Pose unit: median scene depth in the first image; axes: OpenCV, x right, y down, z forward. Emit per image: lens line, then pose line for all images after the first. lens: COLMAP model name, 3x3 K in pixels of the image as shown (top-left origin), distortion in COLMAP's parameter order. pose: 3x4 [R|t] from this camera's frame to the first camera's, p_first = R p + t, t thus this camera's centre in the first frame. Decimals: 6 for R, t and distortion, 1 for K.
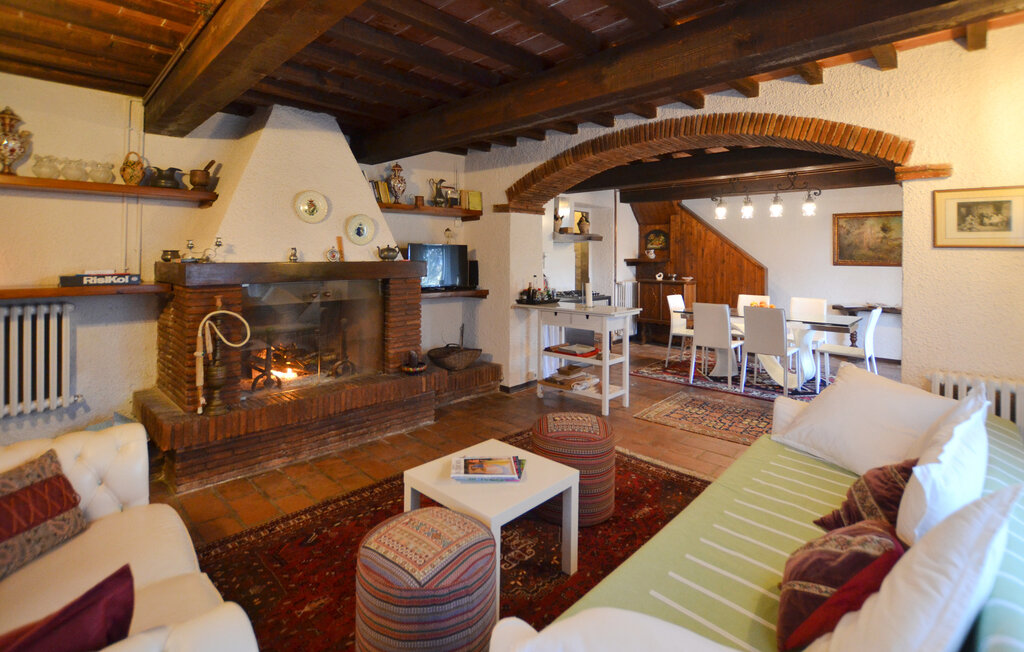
lens RADIAL K [[483.1, 0, 511.9], [0, 483.1, 251.2], [0, 0, 1]] dist [-0.030493, -0.000066]
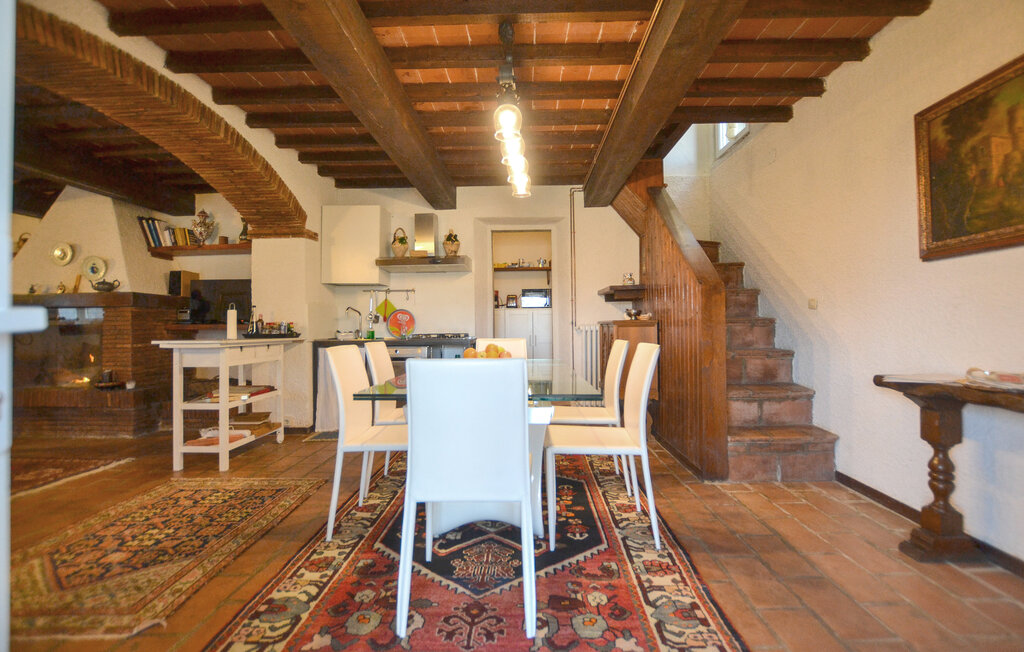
lens RADIAL K [[466.9, 0, 513.9], [0, 466.9, 318.0], [0, 0, 1]] dist [-0.018718, 0.000080]
pose [[0.668131, -0.020104, -0.743772, 1.237926], [0.018412, 0.999776, -0.010483, 0.111594], [0.743816, -0.006690, 0.668351, 0.971089]]
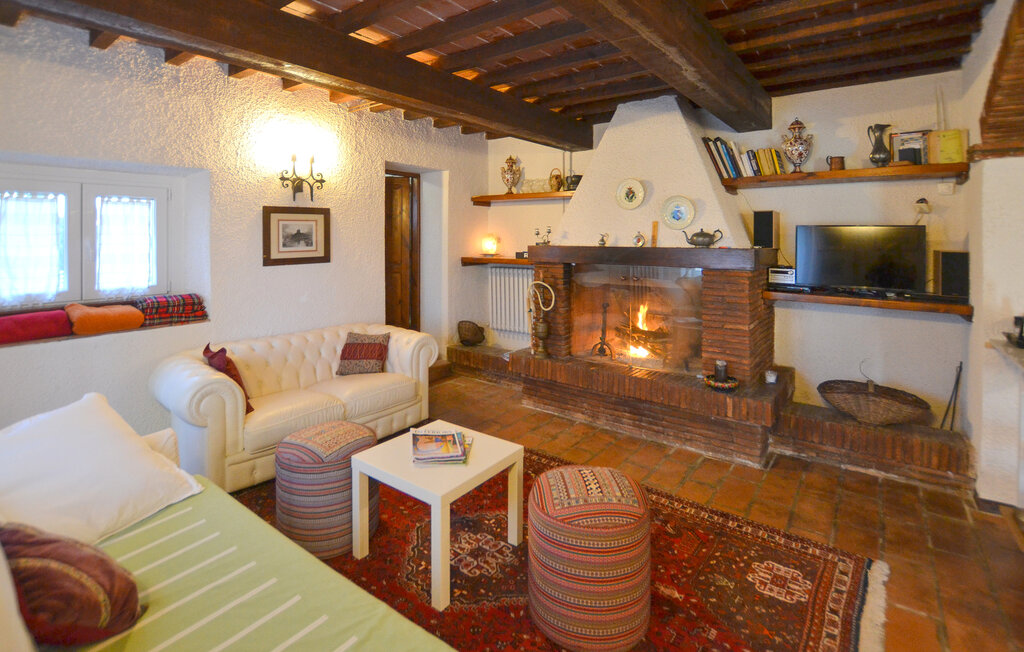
lens RADIAL K [[490.4, 0, 516.0], [0, 490.4, 241.0], [0, 0, 1]] dist [-0.023177, 0.000174]
pose [[0.133167, 0.006737, -0.991071, 0.539960], [0.004420, 0.999963, 0.007391, 0.000558], [0.991084, -0.005365, 0.133132, 0.546120]]
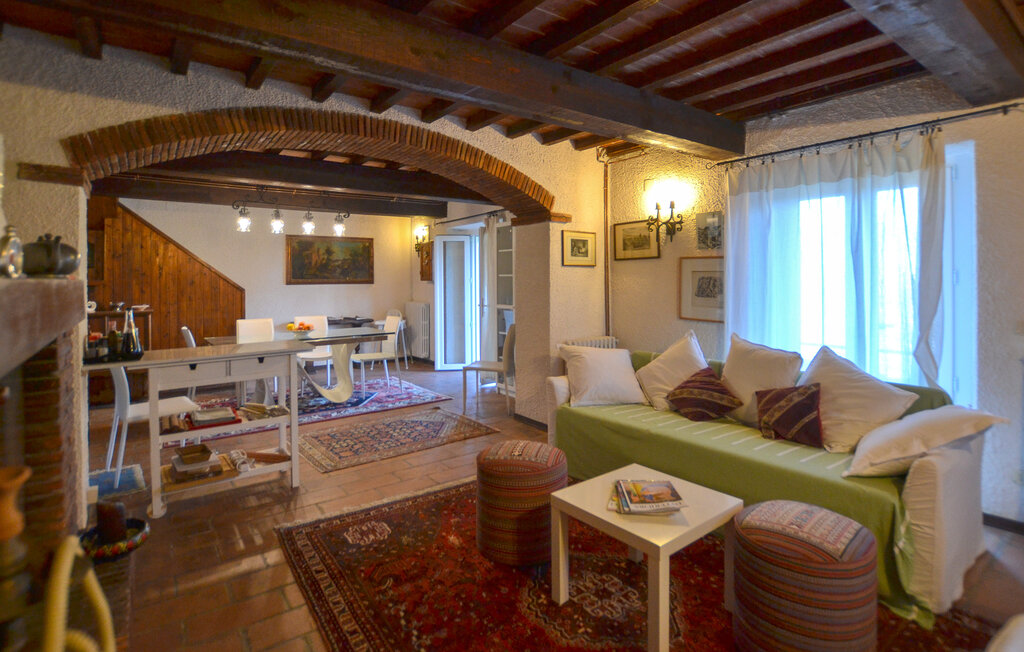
lens RADIAL K [[518.5, 0, 513.1], [0, 518.5, 280.5], [0, 0, 1]] dist [-0.025495, 0.000066]
pose [[0.153481, -0.009706, 0.988104, -0.566746], [0.000769, 0.999953, 0.009703, 0.016462], [-0.988151, -0.000730, 0.153481, 0.585976]]
